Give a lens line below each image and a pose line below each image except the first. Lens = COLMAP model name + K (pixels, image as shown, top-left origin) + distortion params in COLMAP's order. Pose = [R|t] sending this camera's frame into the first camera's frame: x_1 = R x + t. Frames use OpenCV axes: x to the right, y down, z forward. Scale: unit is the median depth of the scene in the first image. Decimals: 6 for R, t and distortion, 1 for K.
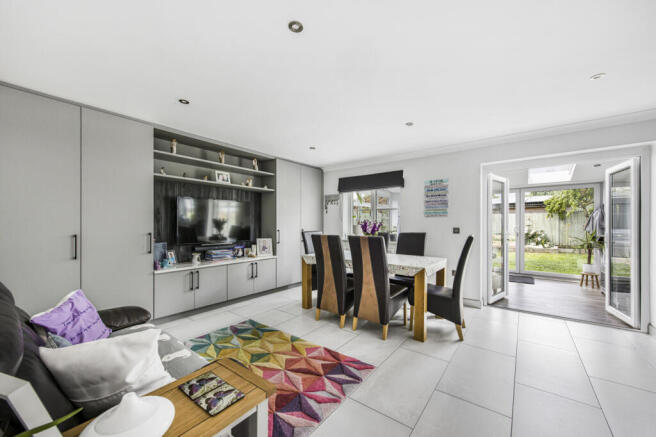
lens RADIAL K [[254.5, 0, 328.5], [0, 254.5, 221.6], [0, 0, 1]] dist [-0.001032, 0.000105]
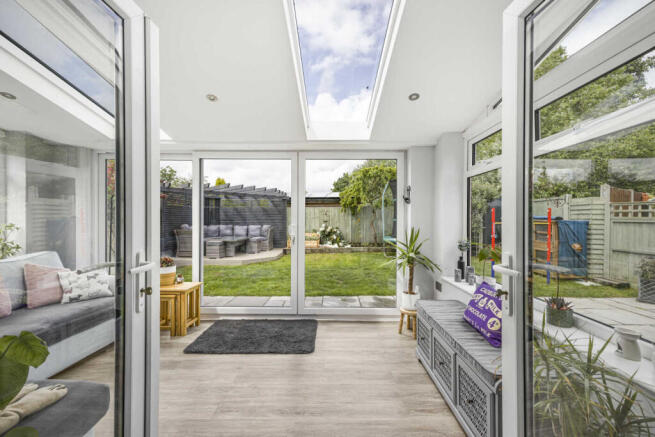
lens RADIAL K [[254.1, 0, 326.8], [0, 254.1, 222.5], [0, 0, 1]] dist [-0.001032, 0.000105]
pose [[0.796584, 0.003711, 0.604517, 0.284294], [0.000967, 0.999972, -0.007412, 0.026153], [-0.604527, 0.006489, 0.796558, 0.327824]]
